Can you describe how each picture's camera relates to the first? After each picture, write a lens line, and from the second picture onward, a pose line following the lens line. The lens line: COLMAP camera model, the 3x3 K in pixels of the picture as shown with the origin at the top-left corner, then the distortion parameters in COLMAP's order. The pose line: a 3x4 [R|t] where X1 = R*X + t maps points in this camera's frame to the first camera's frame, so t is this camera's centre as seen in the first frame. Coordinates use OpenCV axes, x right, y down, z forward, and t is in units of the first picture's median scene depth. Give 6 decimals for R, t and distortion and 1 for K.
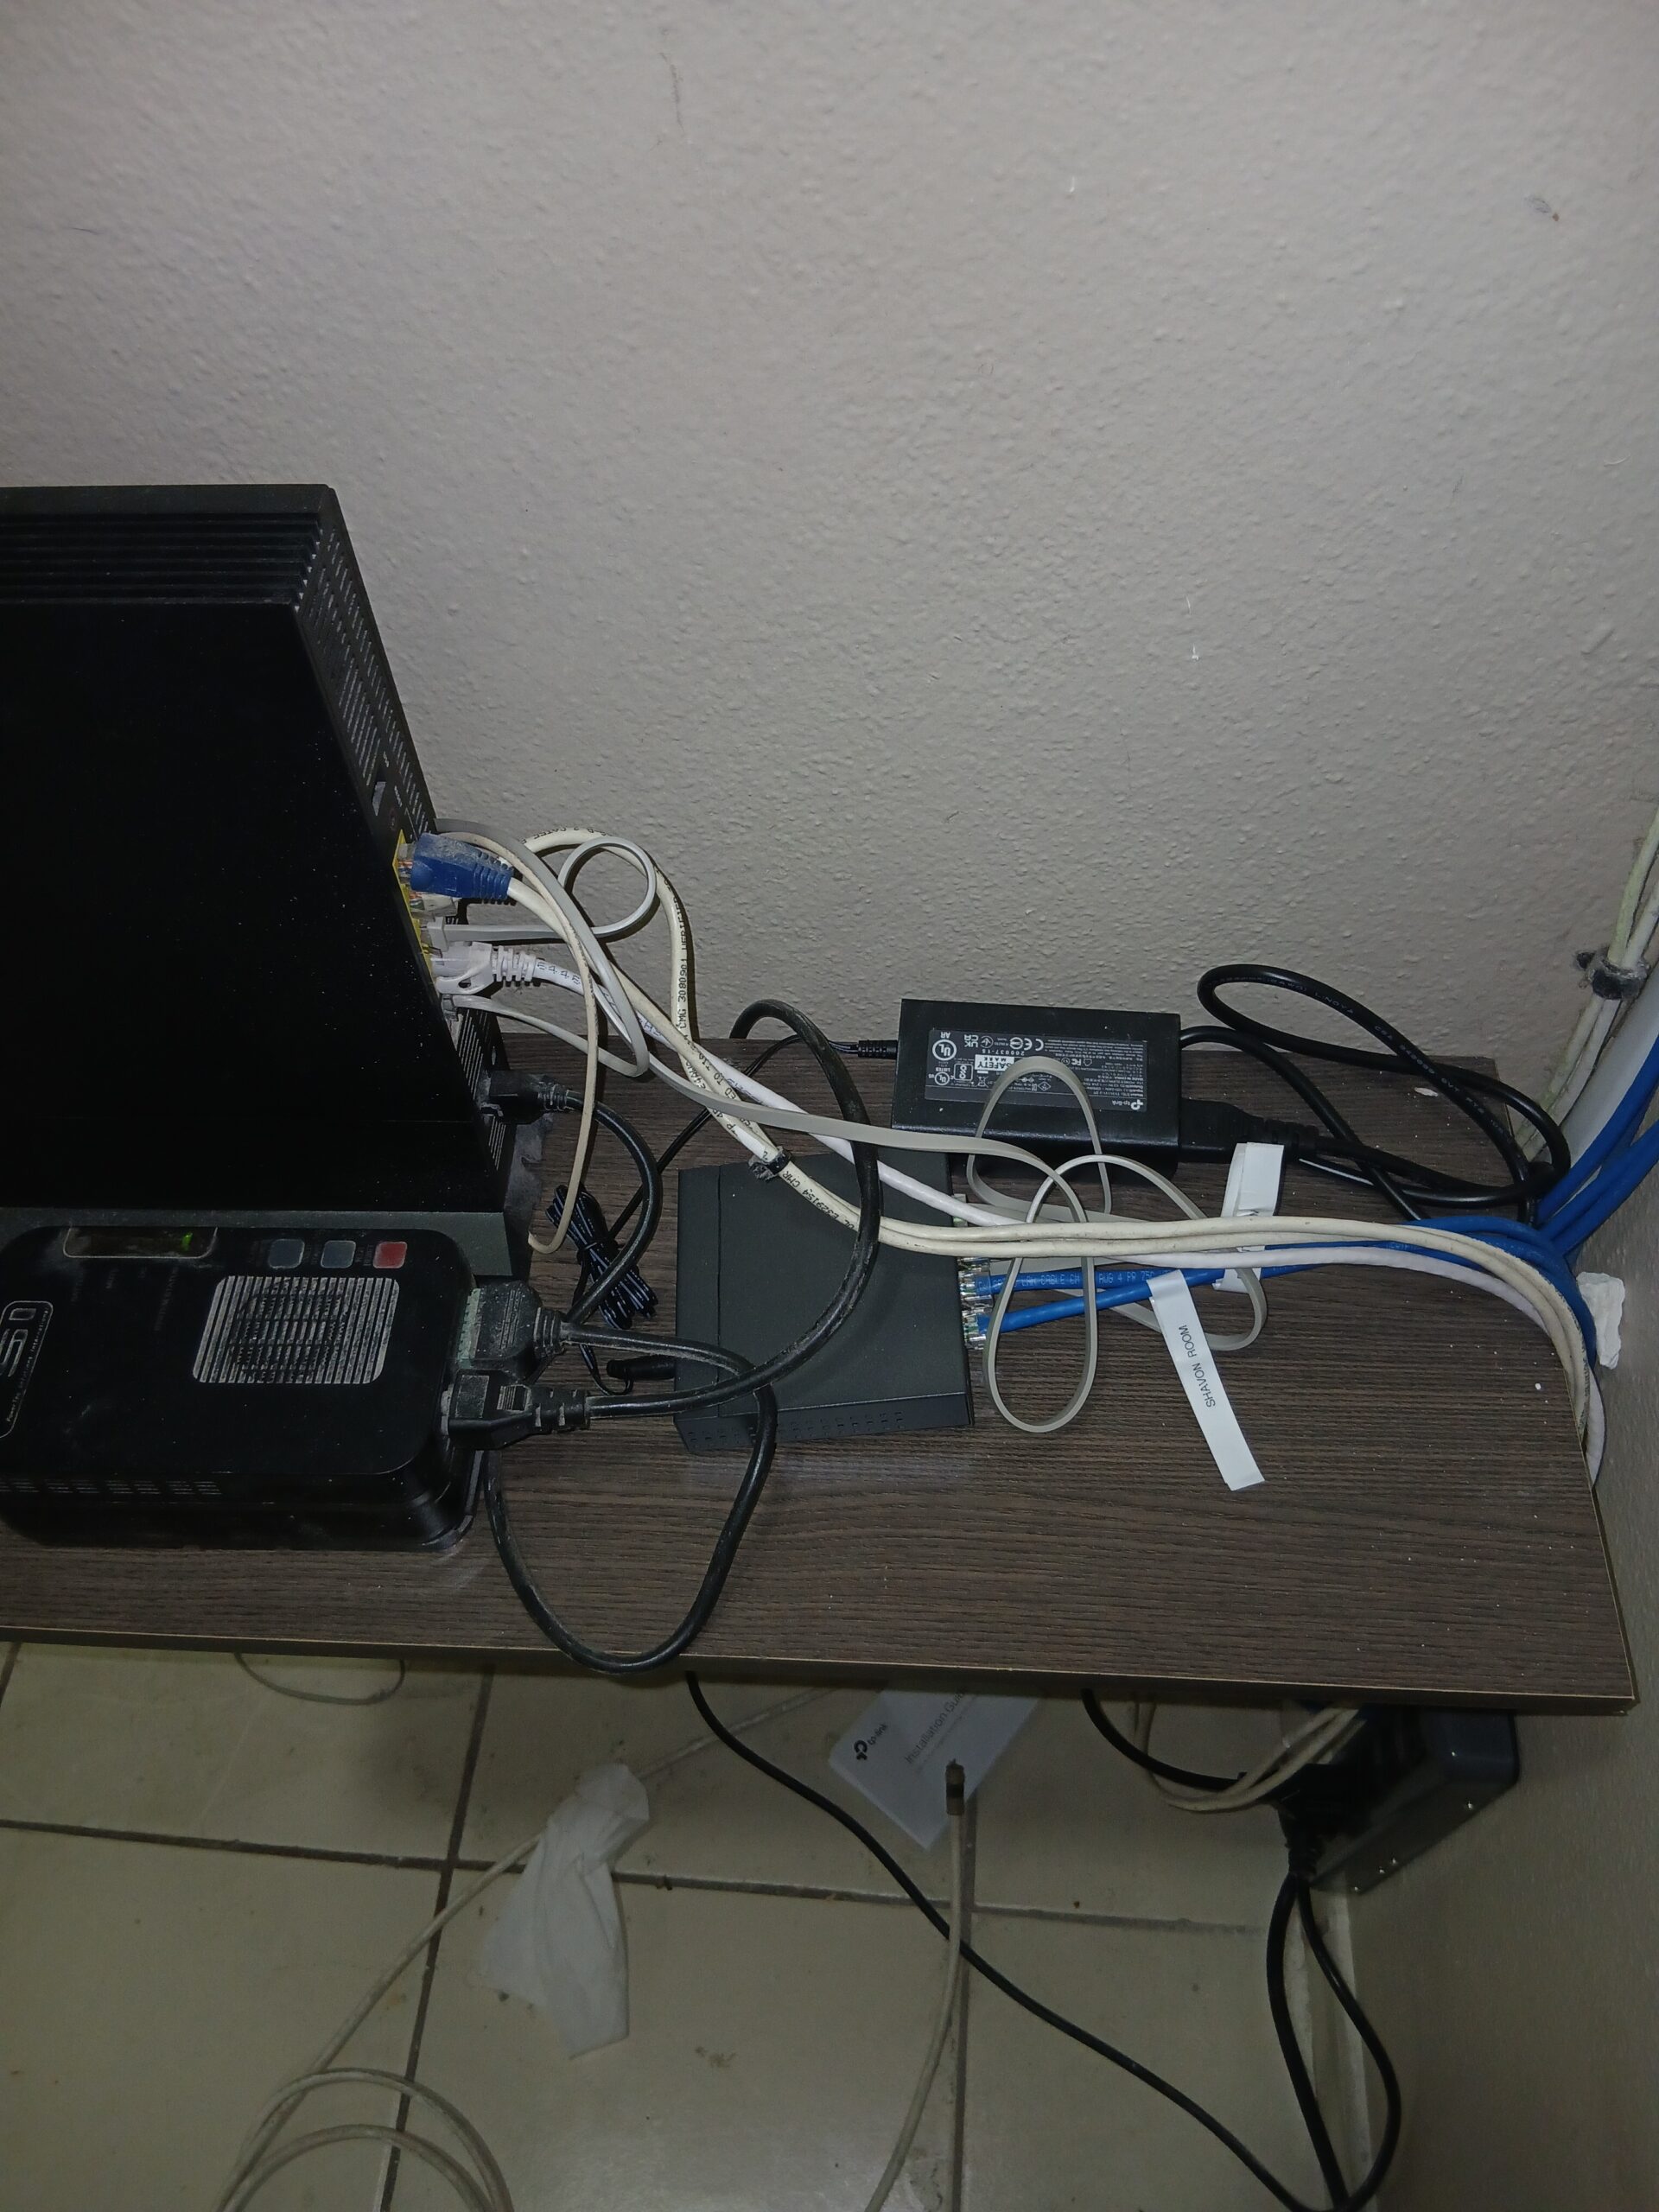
lens RADIAL K [[1685.9, 0, 839.4], [0, 1685.9, 1071.8], [0, 0, 1]] dist [0.102230, -0.203687]
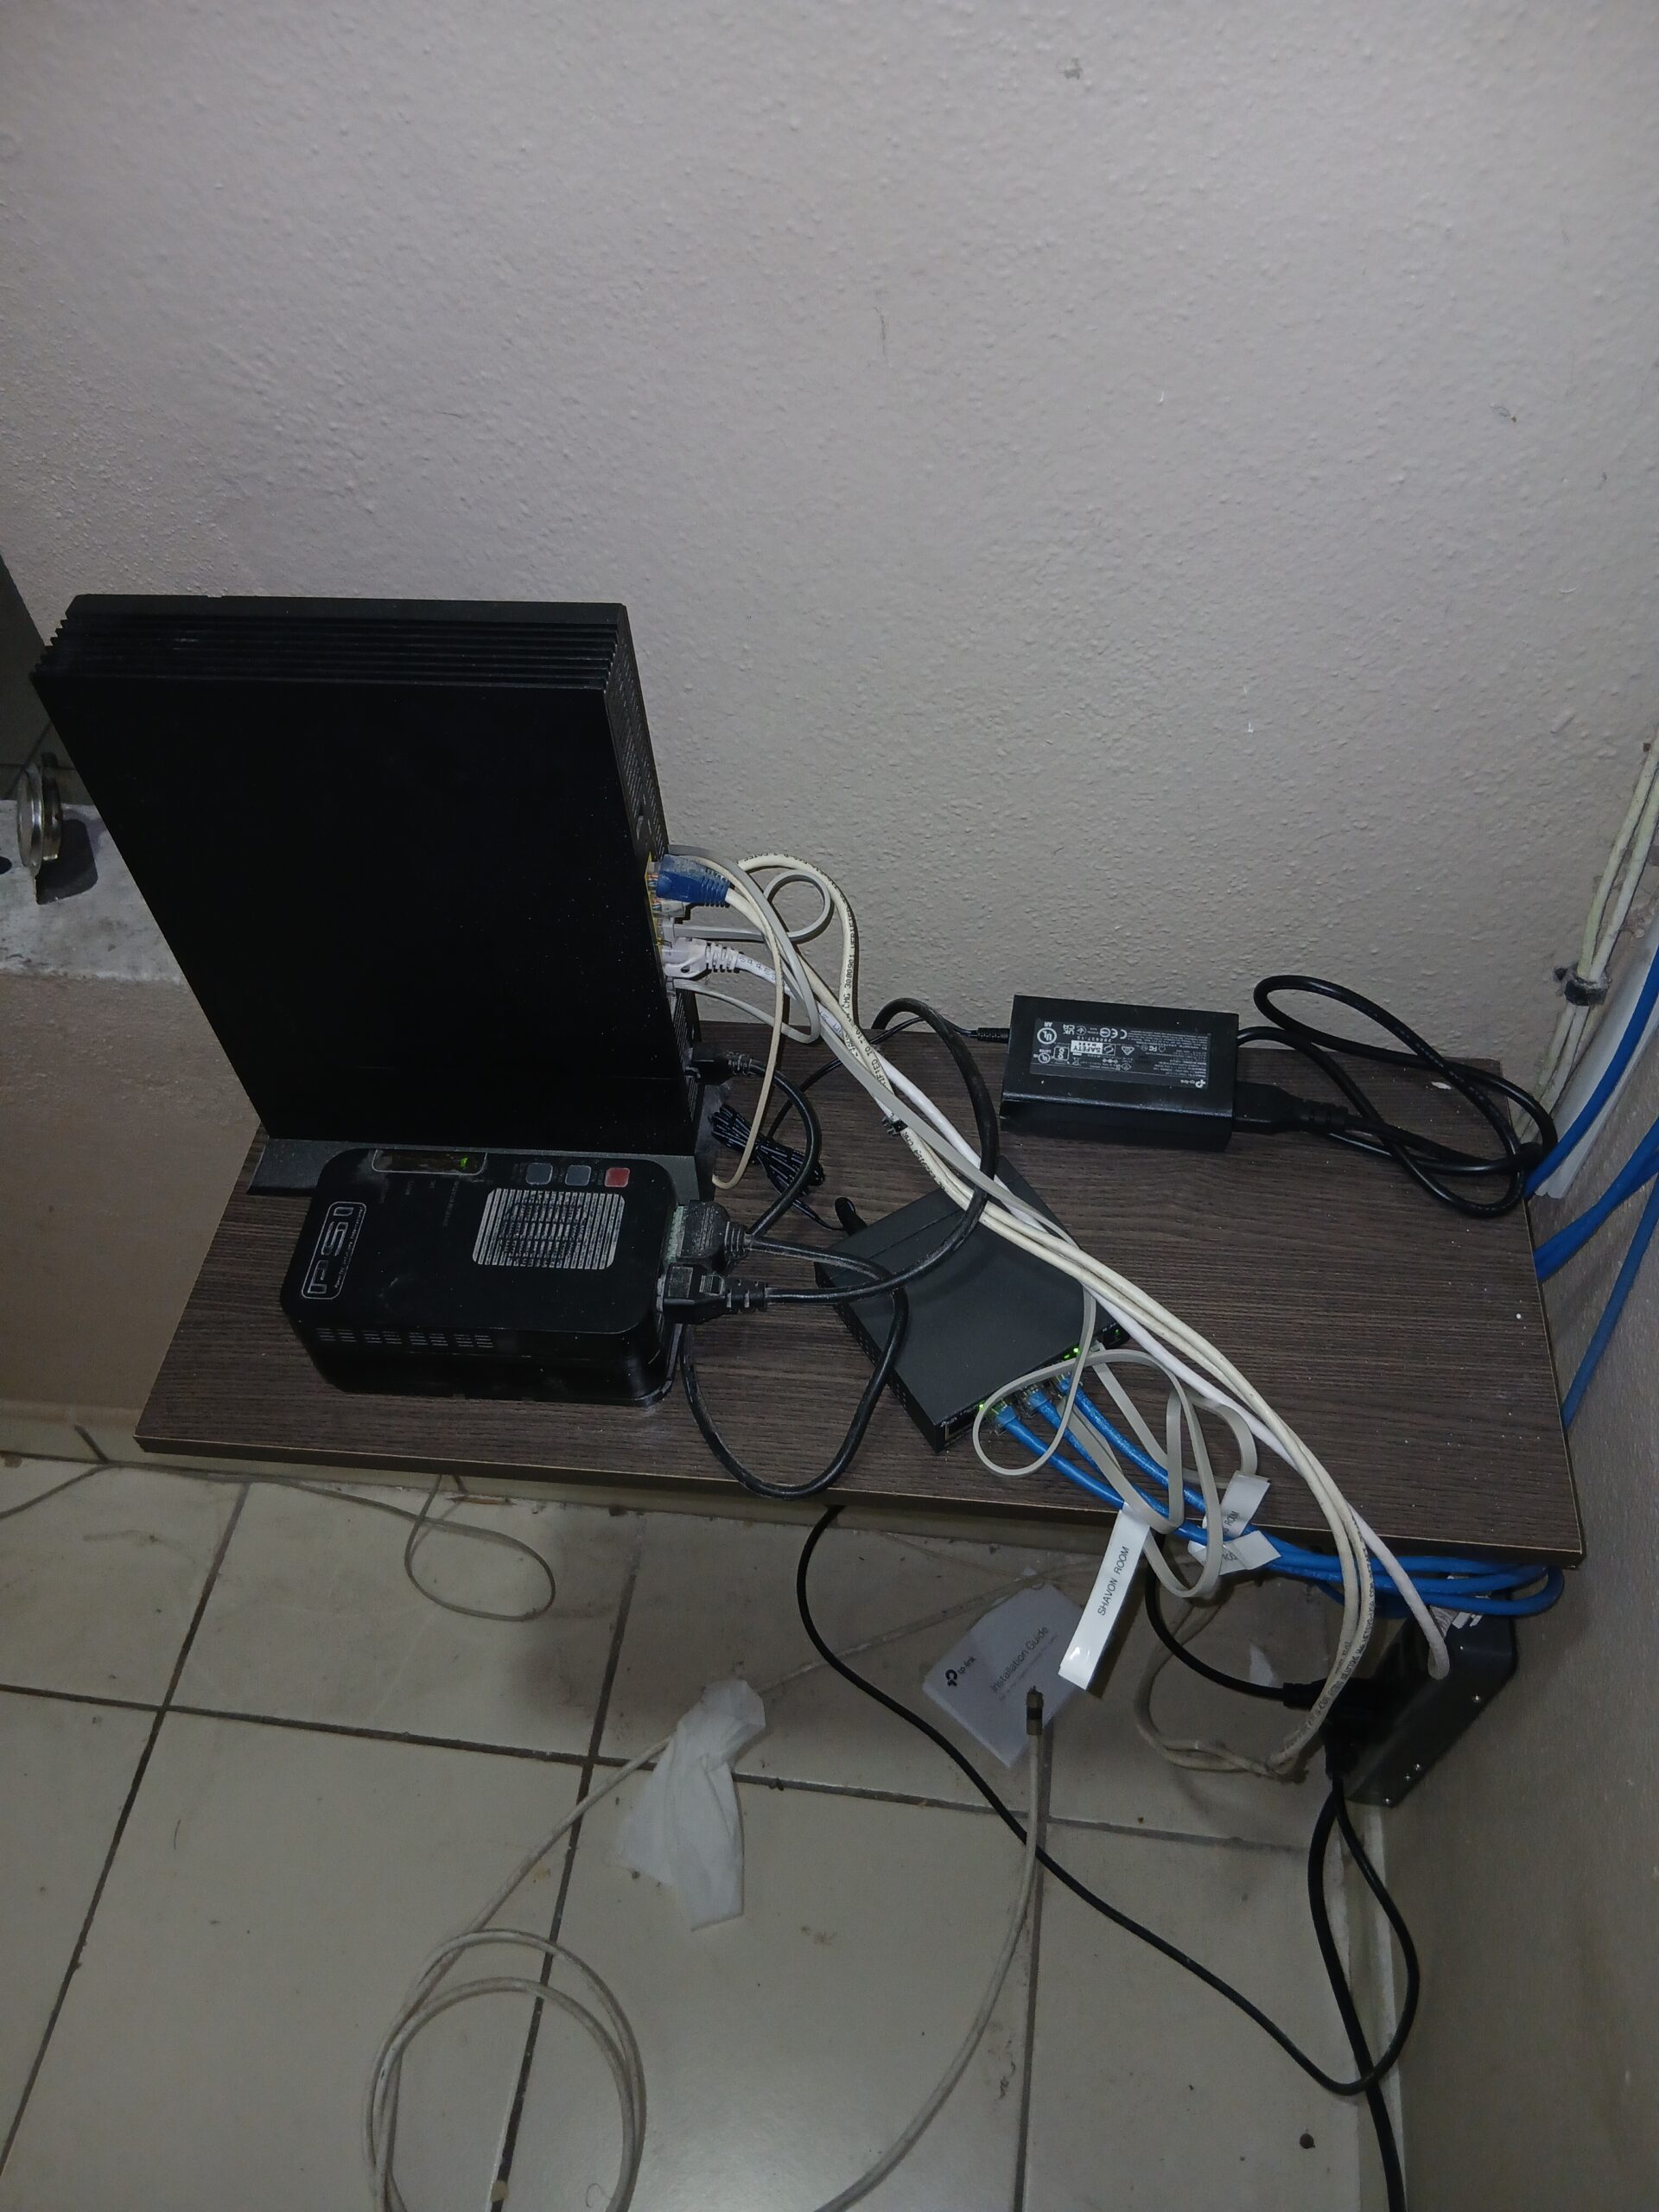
lens RADIAL K [[1701.4, 0, 829.5], [0, 1701.4, 1106.0], [0, 0, 1]] dist [0.116575, -0.183675]
pose [[0.997903, 0.028728, -0.058010, -0.026541], [-0.029306, 0.999529, -0.009126, 0.060443], [0.057720, 0.010807, 0.998274, -0.307156]]
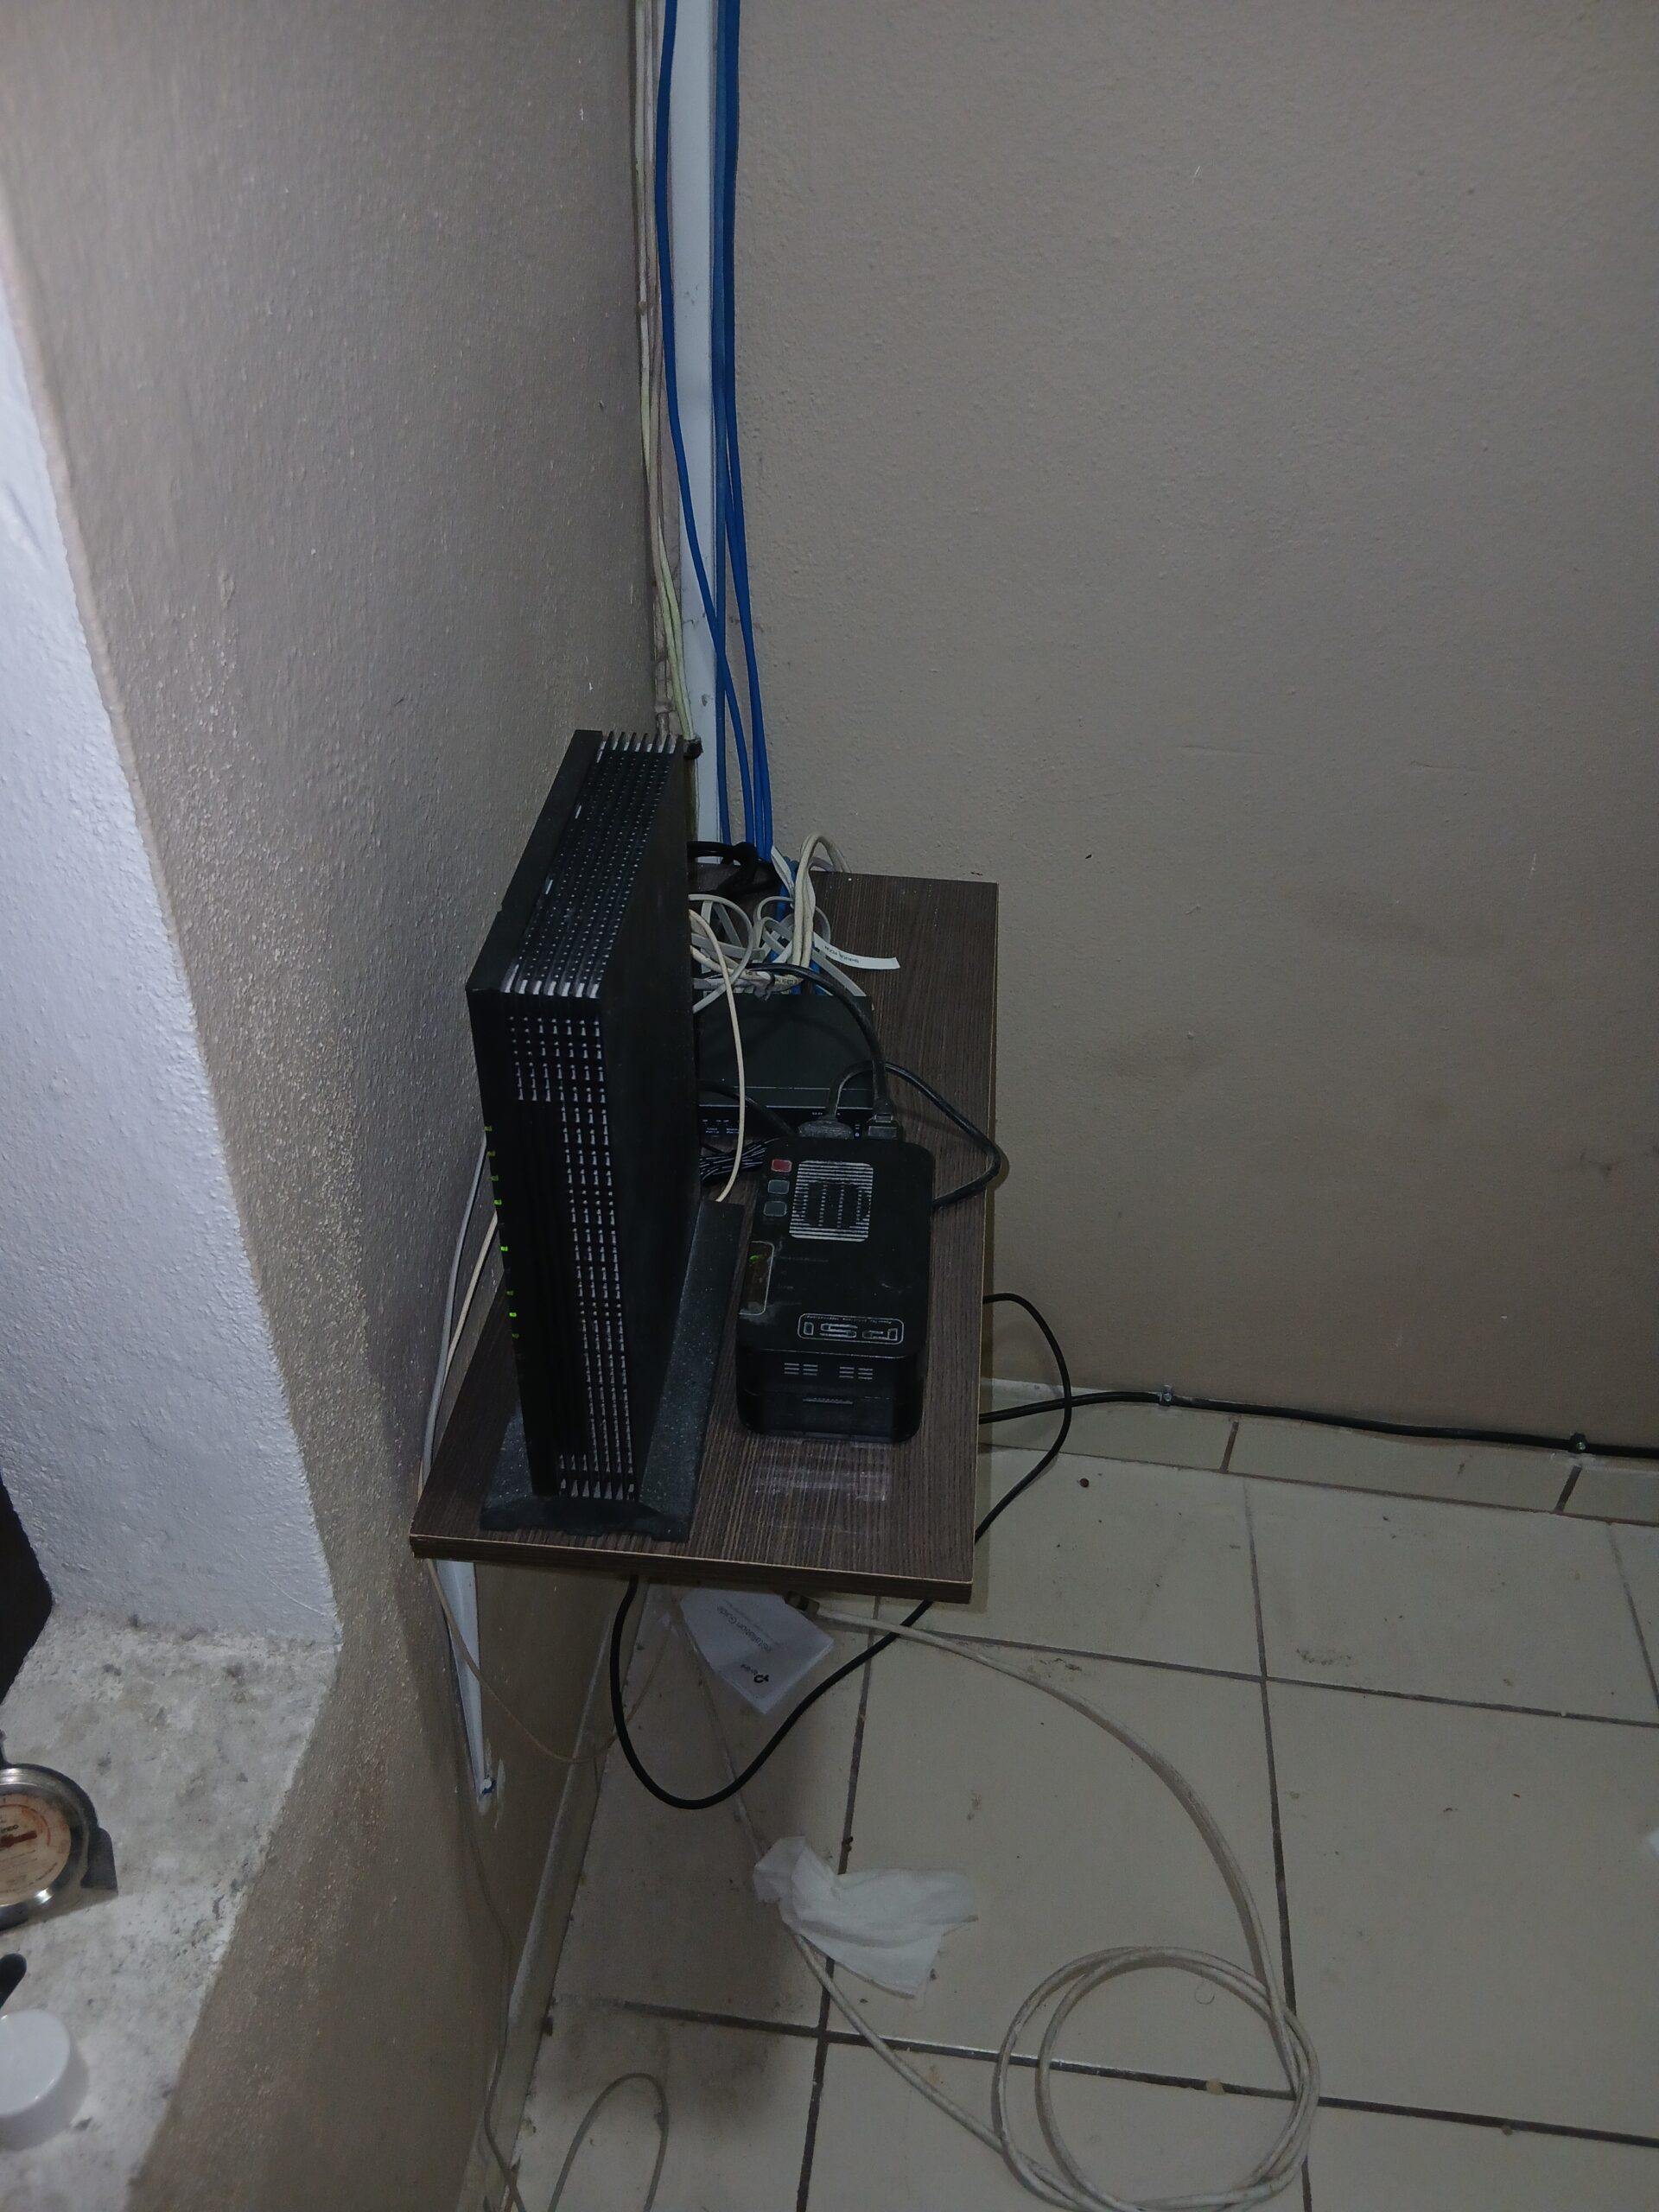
lens RADIAL K [[1701.4, 0, 829.5], [0, 1701.4, 1106.0], [0, 0, 1]] dist [0.116575, -0.183675]
pose [[0.048668, -0.599189, 0.799127, -1.492162], [0.786623, 0.516034, 0.339018, -0.420319], [-0.615513, 0.612112, 0.496450, 0.162988]]
